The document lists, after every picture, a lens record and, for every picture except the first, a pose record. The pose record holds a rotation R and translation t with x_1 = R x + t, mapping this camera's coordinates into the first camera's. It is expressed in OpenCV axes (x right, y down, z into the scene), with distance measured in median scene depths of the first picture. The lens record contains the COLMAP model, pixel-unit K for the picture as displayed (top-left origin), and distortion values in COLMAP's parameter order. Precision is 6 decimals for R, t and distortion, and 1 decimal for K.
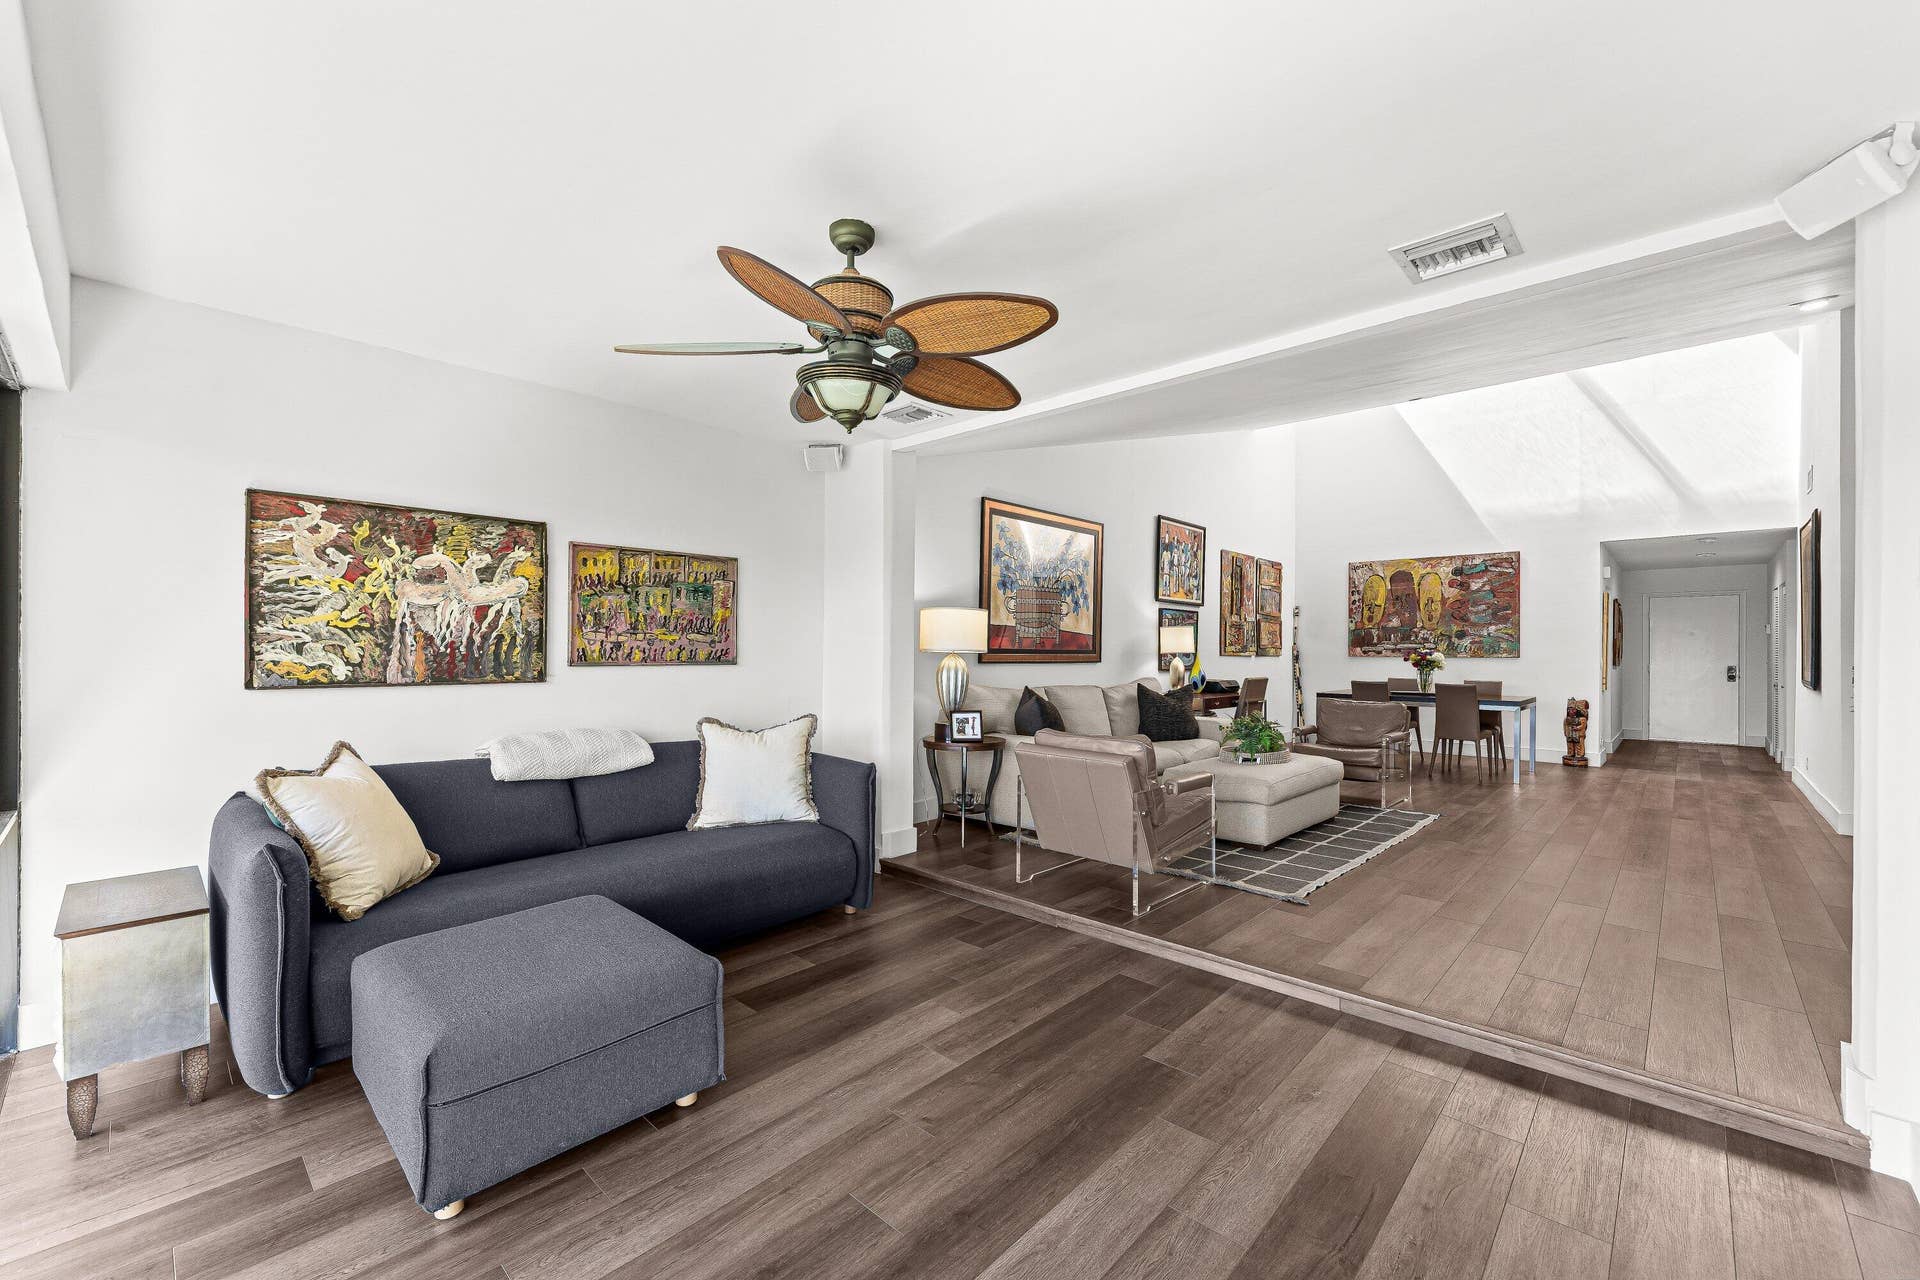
lens RADIAL K [[775.4, 0, 952.8], [0, 775.4, 657.5], [0, 0, 1]] dist [-0.000507, 0.000225]
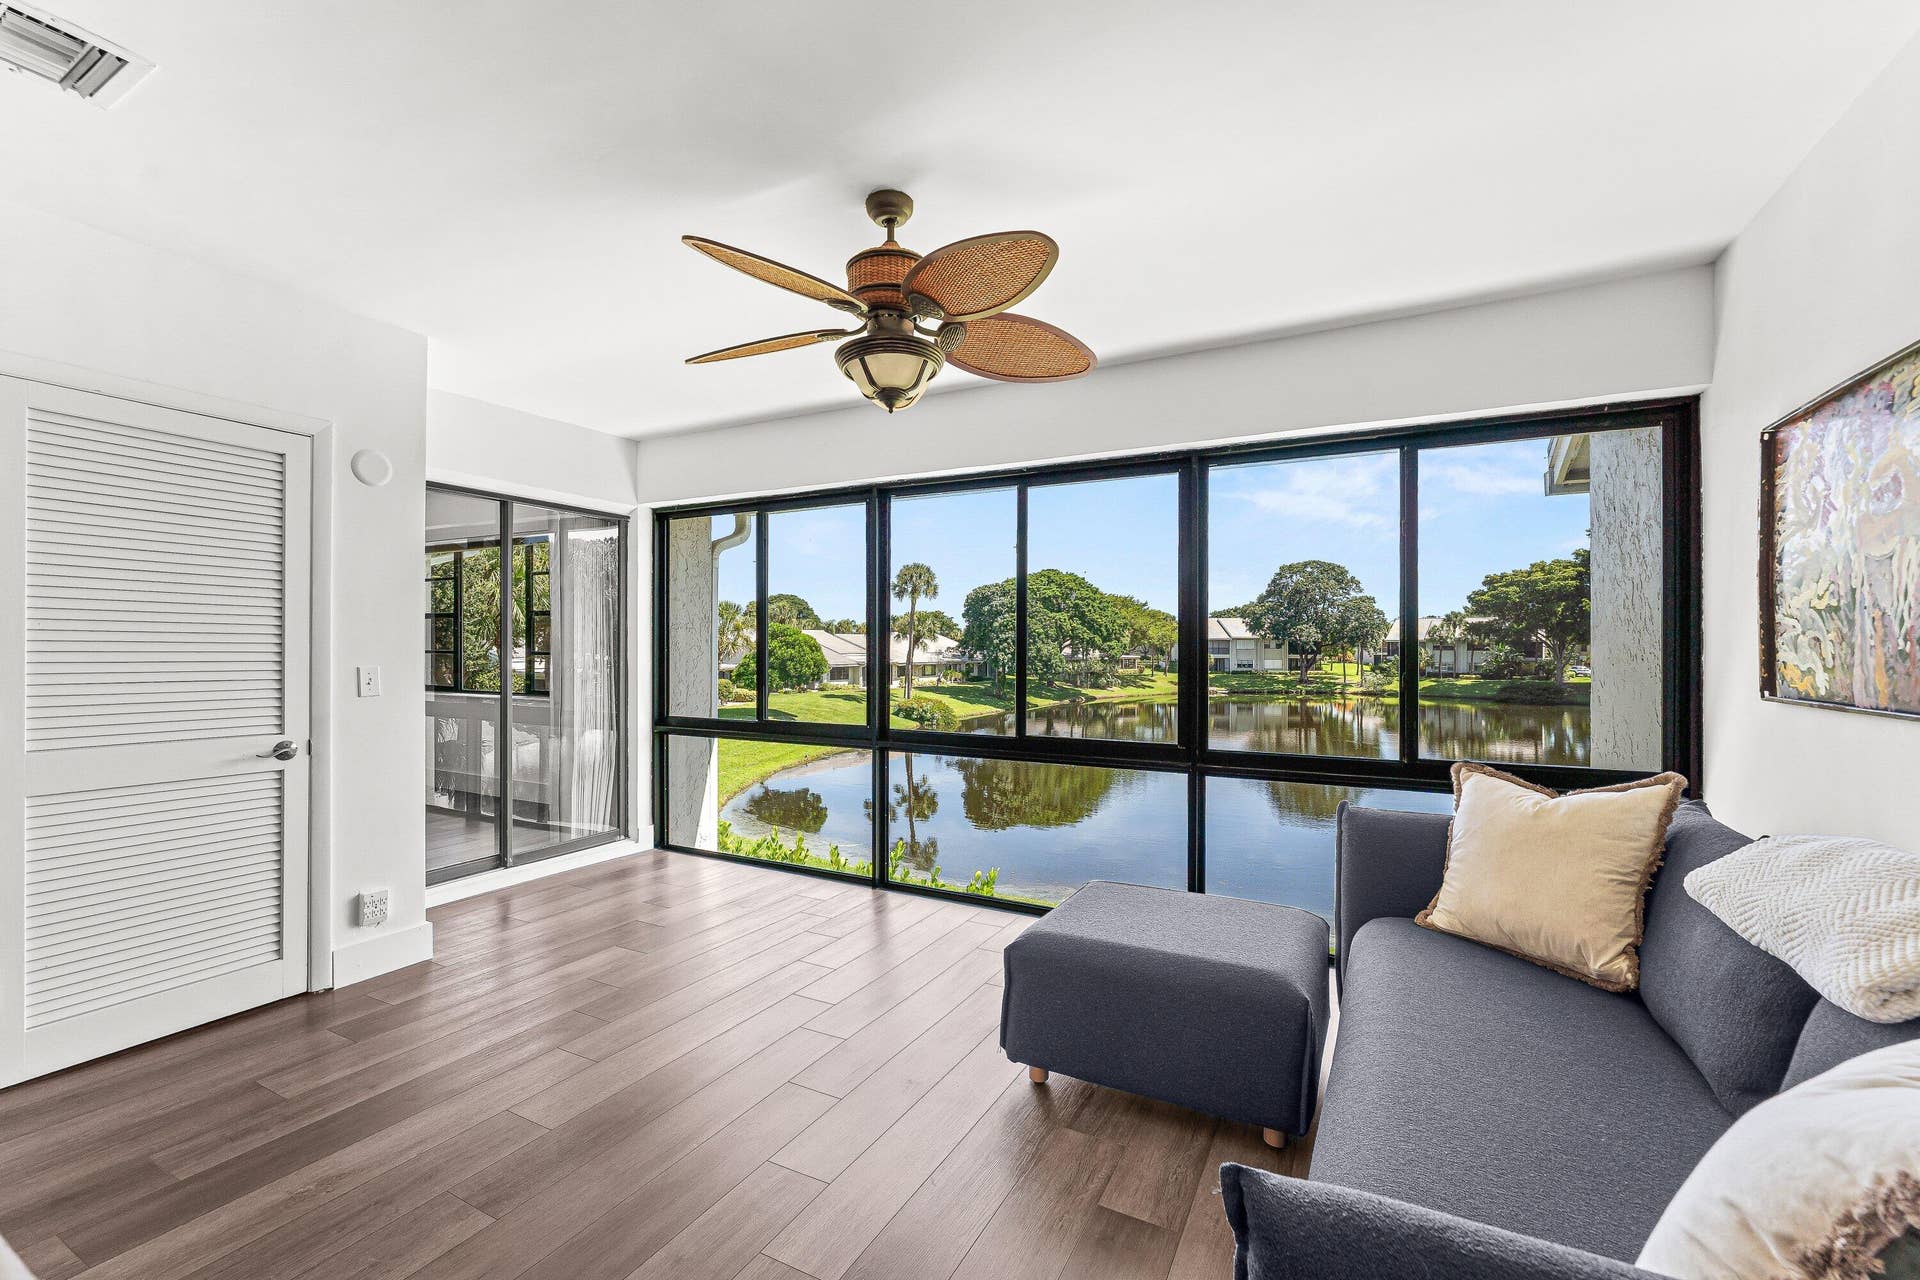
lens RADIAL K [[799.7, 0, 959.9], [0, 799.7, 643.8], [0, 0, 1]] dist [-0.000718, -0.000166]
pose [[-0.961793, -0.006556, -0.273700, 0.033413], [-0.007978, 0.999960, 0.004085, -0.006979], [0.273662, 0.006113, -0.961806, 1.208567]]
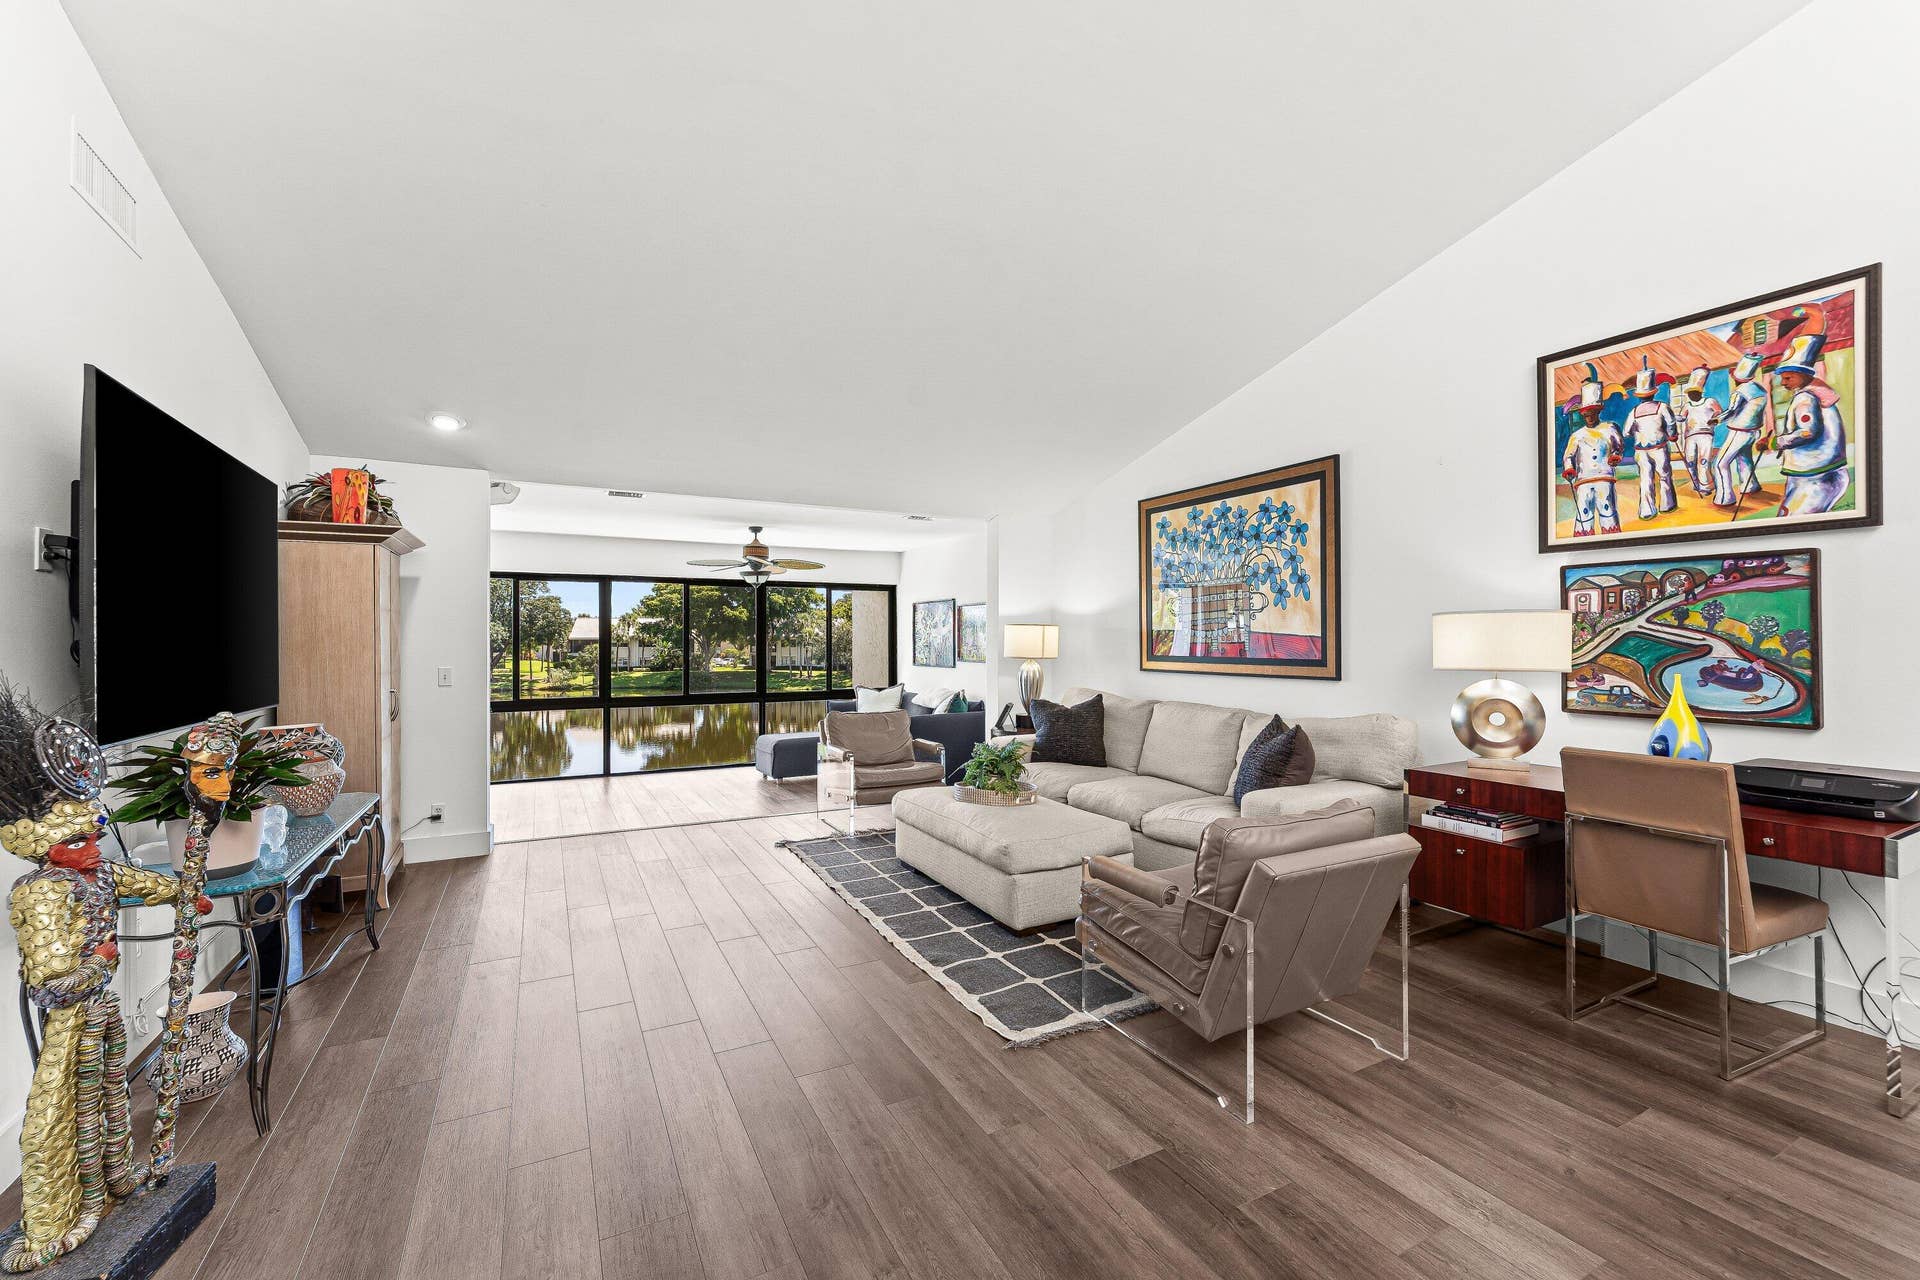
lens RADIAL K [[799.7, 0, 959.9], [0, 799.7, 643.8], [0, 0, 1]] dist [-0.000718, -0.000166]
pose [[-0.321447, -0.000718, -0.946927, 1.716008], [-0.005719, 0.999983, 0.001183, -0.041566], [0.946910, 0.005796, -0.321446, 1.779785]]
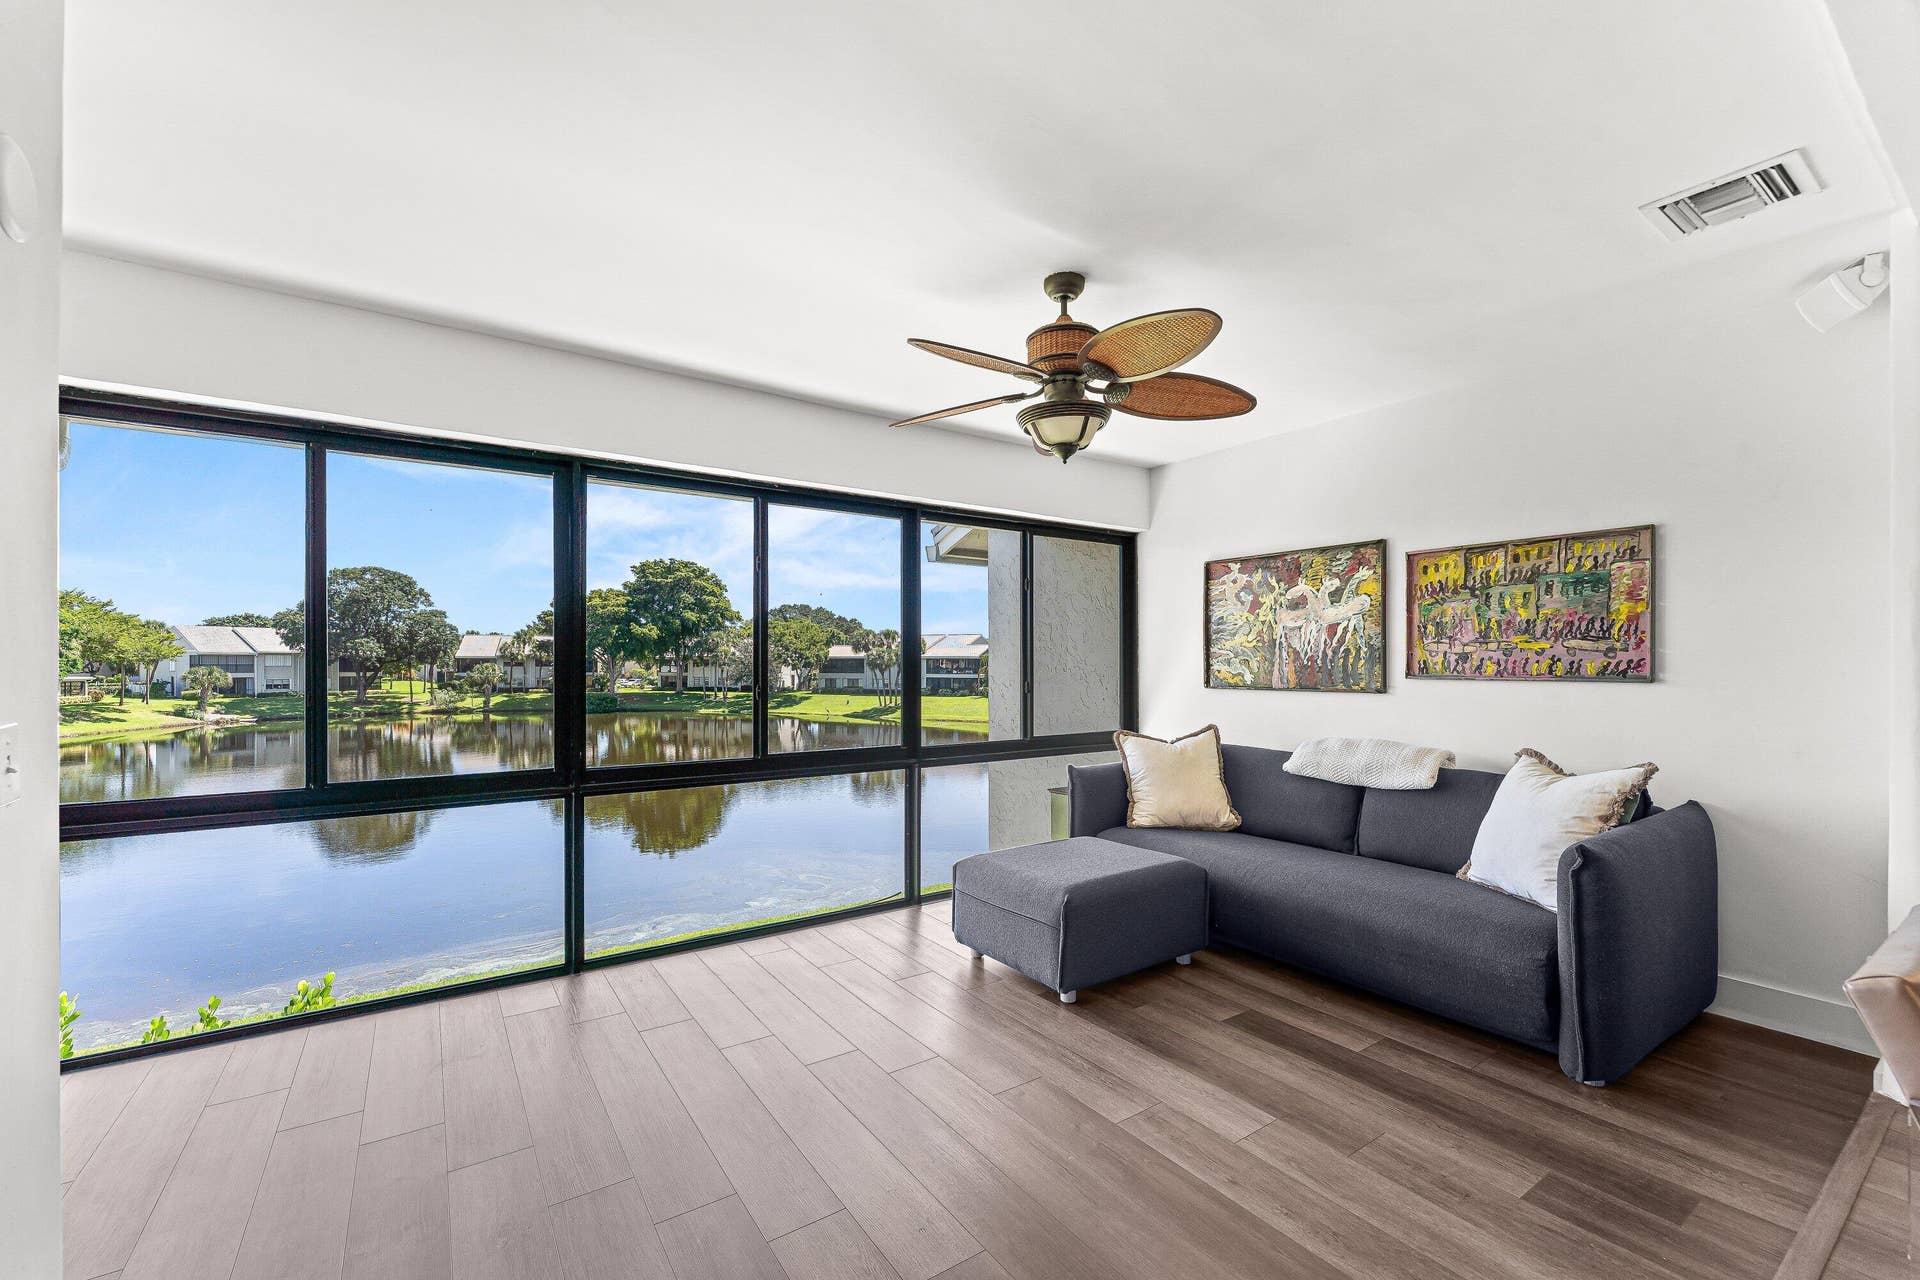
lens RADIAL K [[781.9, 0, 953.0], [0, 781.9, 665.7], [0, 0, 1]] dist [-0.001968, -0.000189]
pose [[-0.212960, -0.000540, -0.977061, 0.612915], [-0.008667, 0.999962, 0.001337, -0.001495], [0.977022, 0.008753, -0.212957, 0.660486]]
